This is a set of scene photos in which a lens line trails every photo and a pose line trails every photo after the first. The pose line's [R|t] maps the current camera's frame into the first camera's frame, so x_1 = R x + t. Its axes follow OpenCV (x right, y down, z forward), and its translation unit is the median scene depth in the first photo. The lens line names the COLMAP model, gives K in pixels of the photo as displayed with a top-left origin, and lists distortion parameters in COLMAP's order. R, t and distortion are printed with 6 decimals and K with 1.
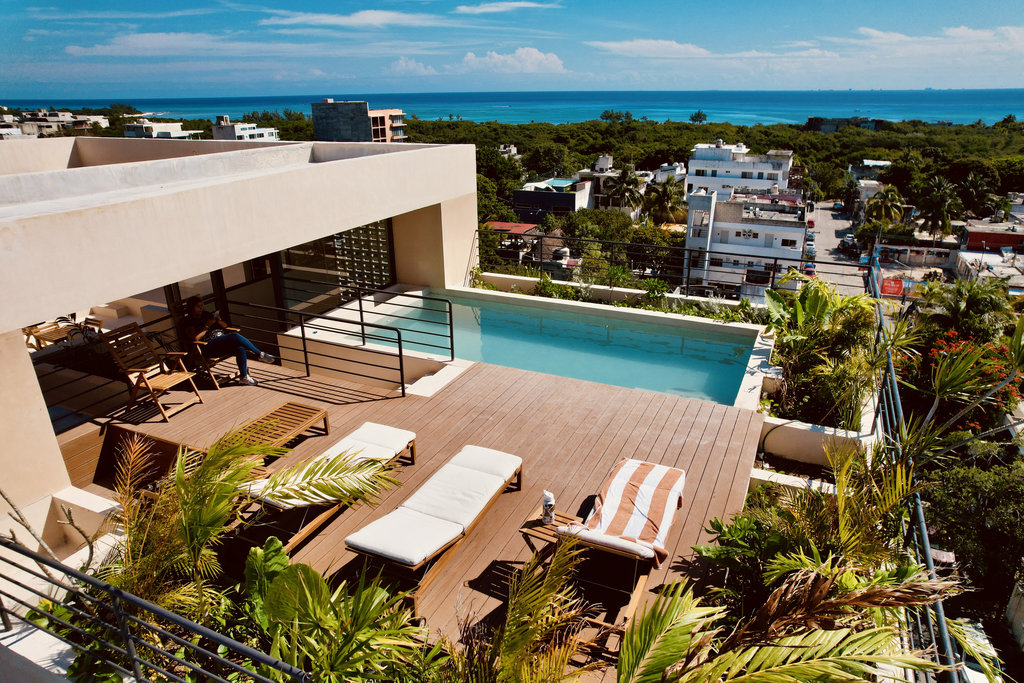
lens RADIAL K [[651.0, 0, 511.0], [0, 651.0, 348.8], [0, 0, 1]] dist [-0.060270, 0.046241]
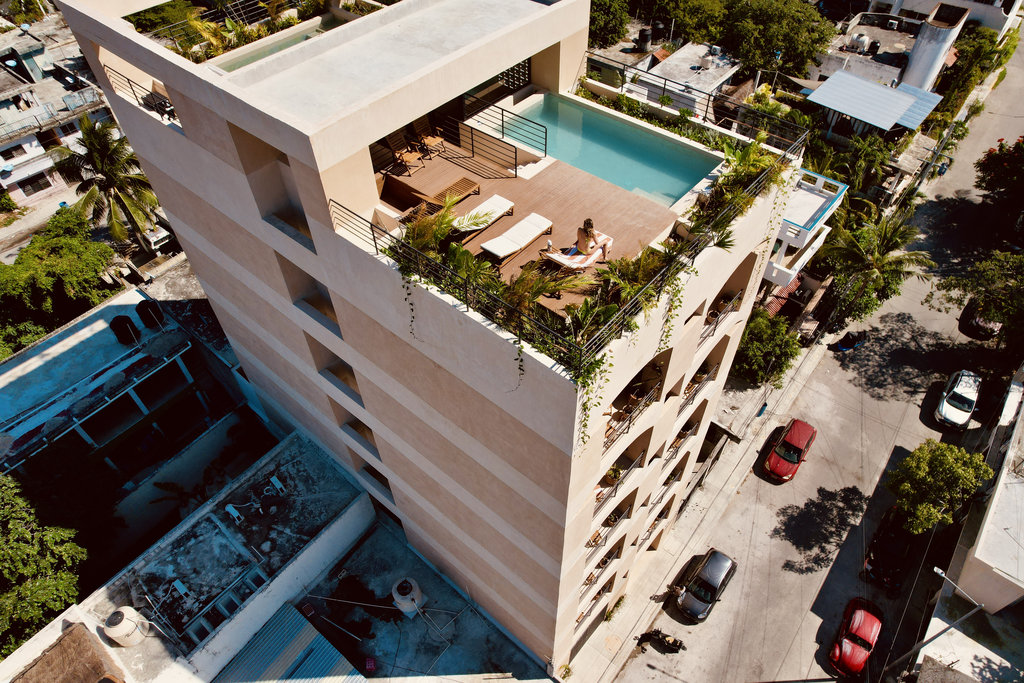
lens RADIAL K [[651.0, 0, 512.4], [0, 651.0, 341.4], [0, 0, 1]] dist [-0.060270, 0.046241]
pose [[0.963083, 0.197474, -0.182962, 0.314318], [-0.095094, 0.885377, 0.455044, -0.414064], [0.251850, -0.420847, 0.871470, -1.060088]]
